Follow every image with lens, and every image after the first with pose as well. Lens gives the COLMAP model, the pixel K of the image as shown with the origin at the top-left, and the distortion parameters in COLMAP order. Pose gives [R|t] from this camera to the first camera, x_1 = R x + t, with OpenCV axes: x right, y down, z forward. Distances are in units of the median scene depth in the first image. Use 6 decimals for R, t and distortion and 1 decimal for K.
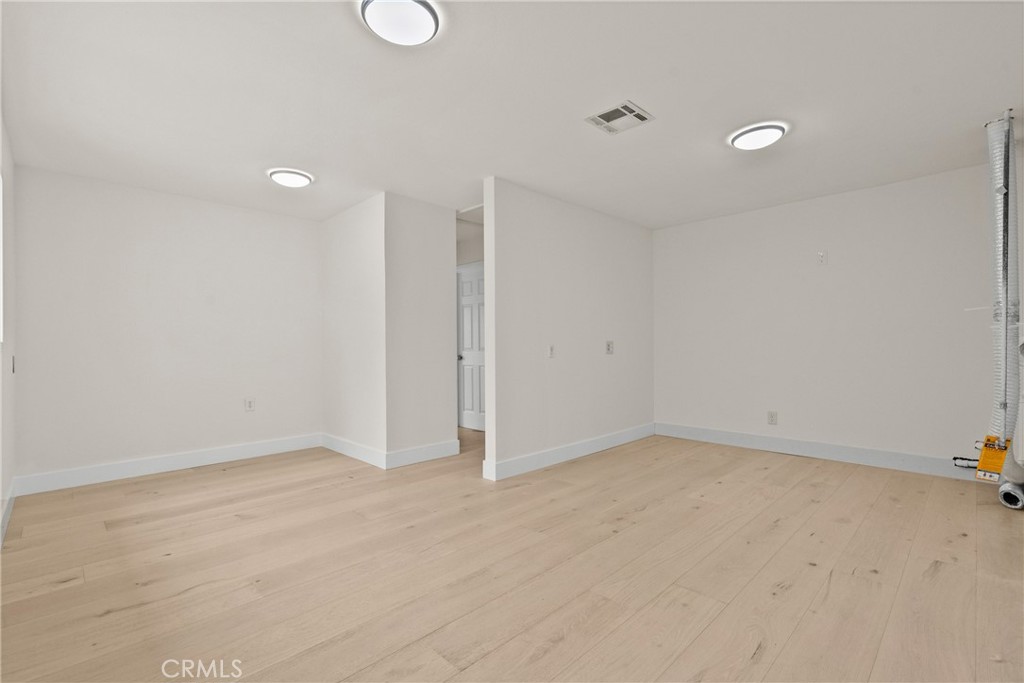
lens RADIAL K [[464.1, 0, 510.6], [0, 464.1, 345.8], [0, 0, 1]] dist [-0.009191, 0.006432]
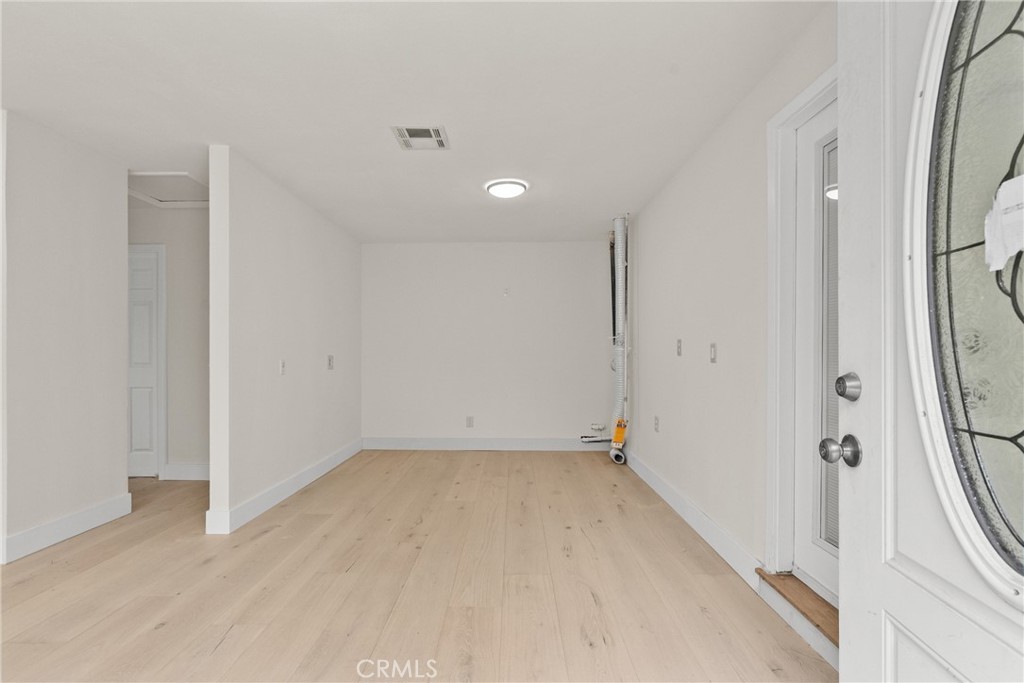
lens RADIAL K [[468.4, 0, 509.2], [0, 468.4, 355.5], [0, 0, 1]] dist [-0.002473, 0.000327]
pose [[0.711225, 0.006600, 0.702934, -0.255515], [-0.003428, 0.999977, -0.005920, -0.007273], [-0.702956, 0.001801, 0.711231, 0.102407]]
